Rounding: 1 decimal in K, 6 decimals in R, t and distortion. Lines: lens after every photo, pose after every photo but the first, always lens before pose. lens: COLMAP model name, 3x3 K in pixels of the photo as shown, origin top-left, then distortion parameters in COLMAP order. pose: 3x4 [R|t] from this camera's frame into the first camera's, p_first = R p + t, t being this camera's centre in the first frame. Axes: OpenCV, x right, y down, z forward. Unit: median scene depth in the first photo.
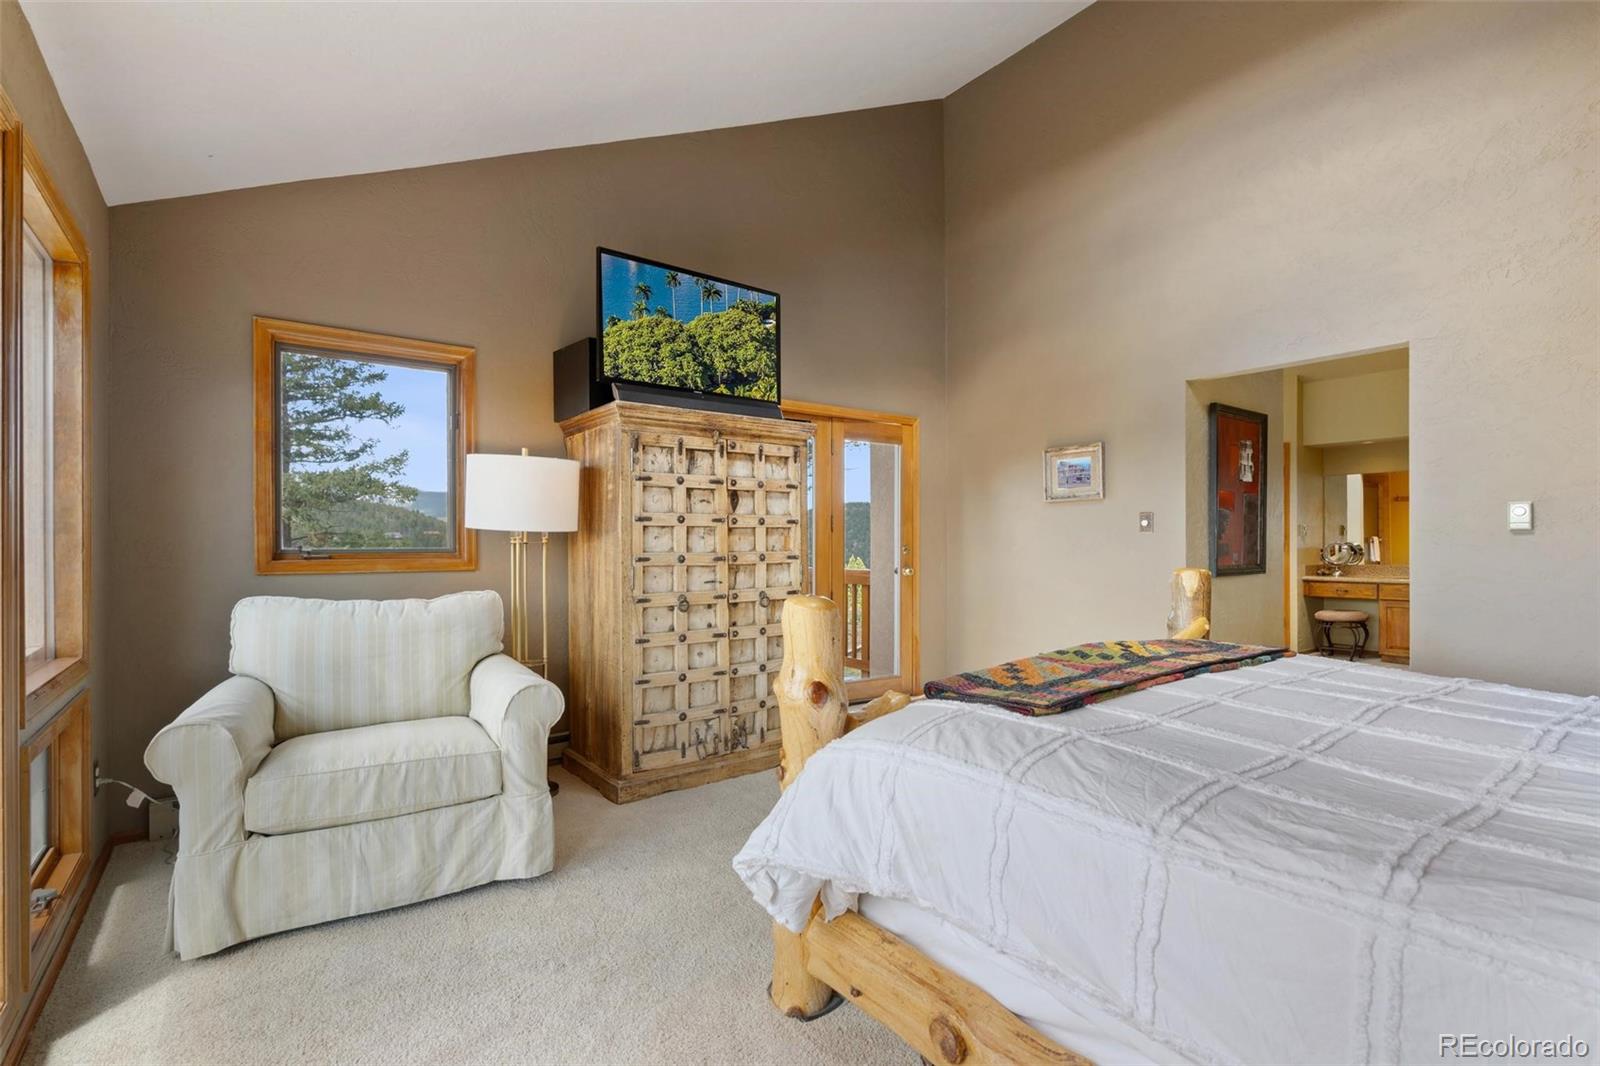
lens RADIAL K [[729.7, 0, 797.7], [0, 729.7, 554.5], [0, 0, 1]] dist [-0.004010, -0.000245]
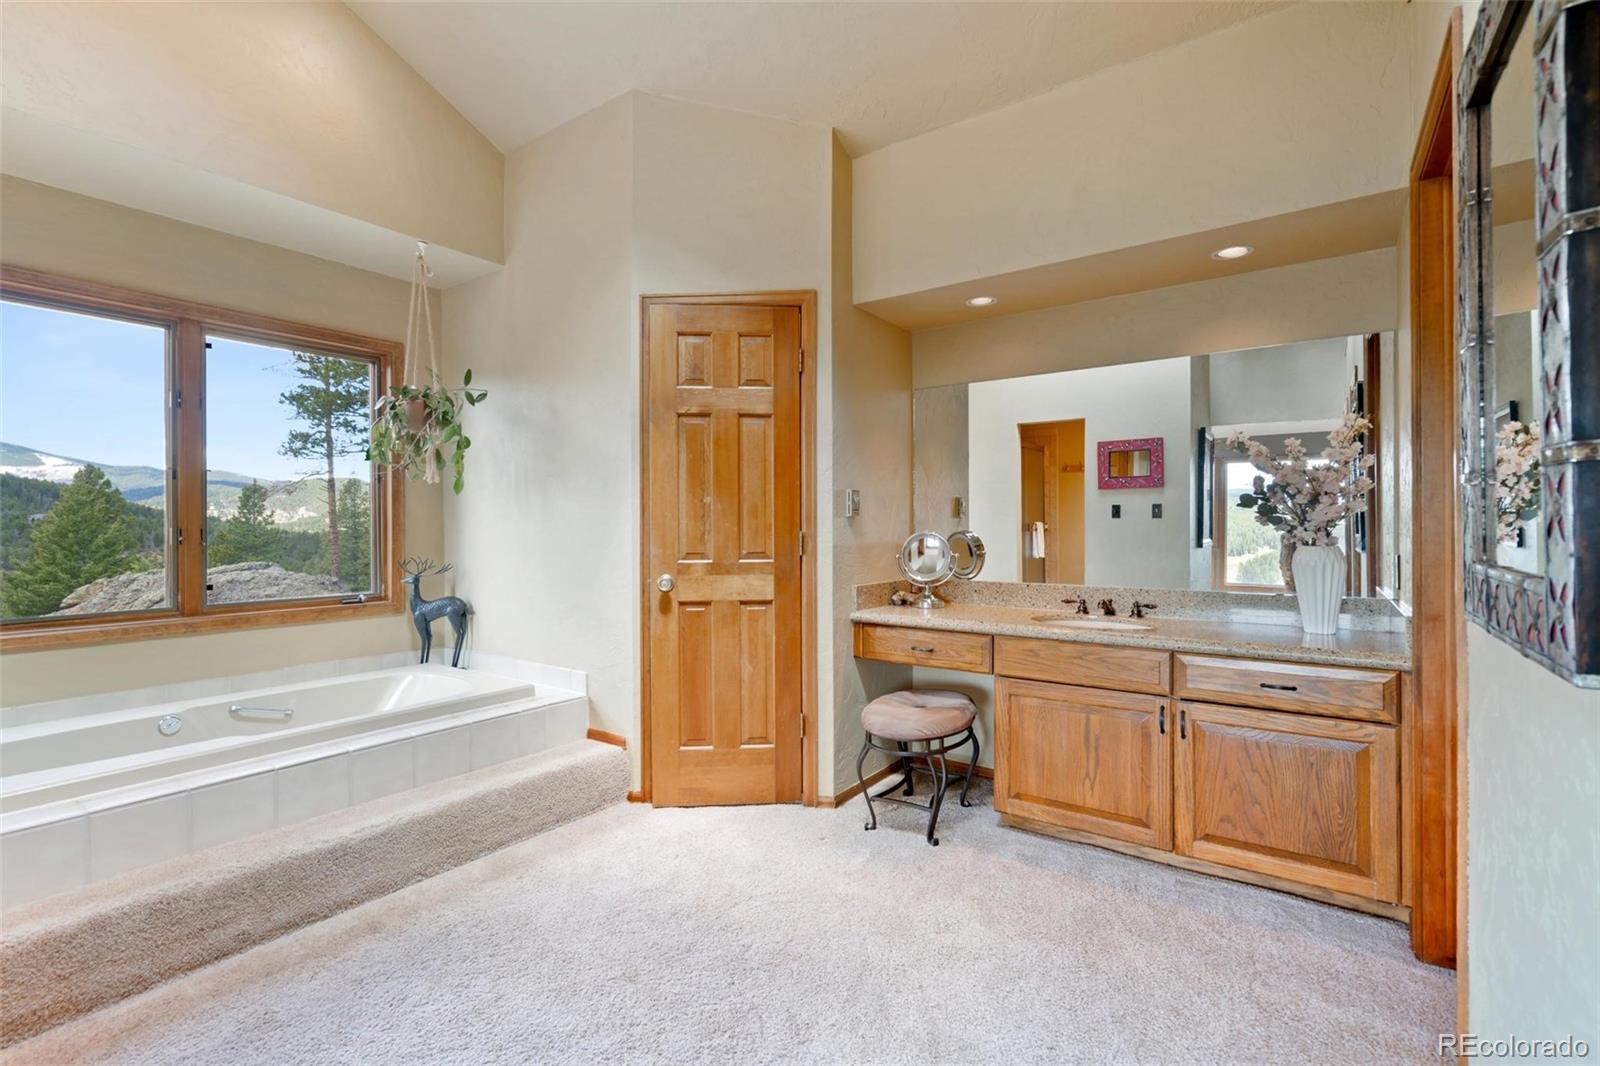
lens RADIAL K [[716.0, 0, 799.8], [0, 716.0, 529.5], [0, 0, 1]] dist [-0.004083, 0.000309]
pose [[0.956377, 0.000459, 0.292135, 0.255239], [0.003589, 0.999905, -0.013320, -0.006234], [-0.292113, 0.013787, 0.956284, 0.286497]]
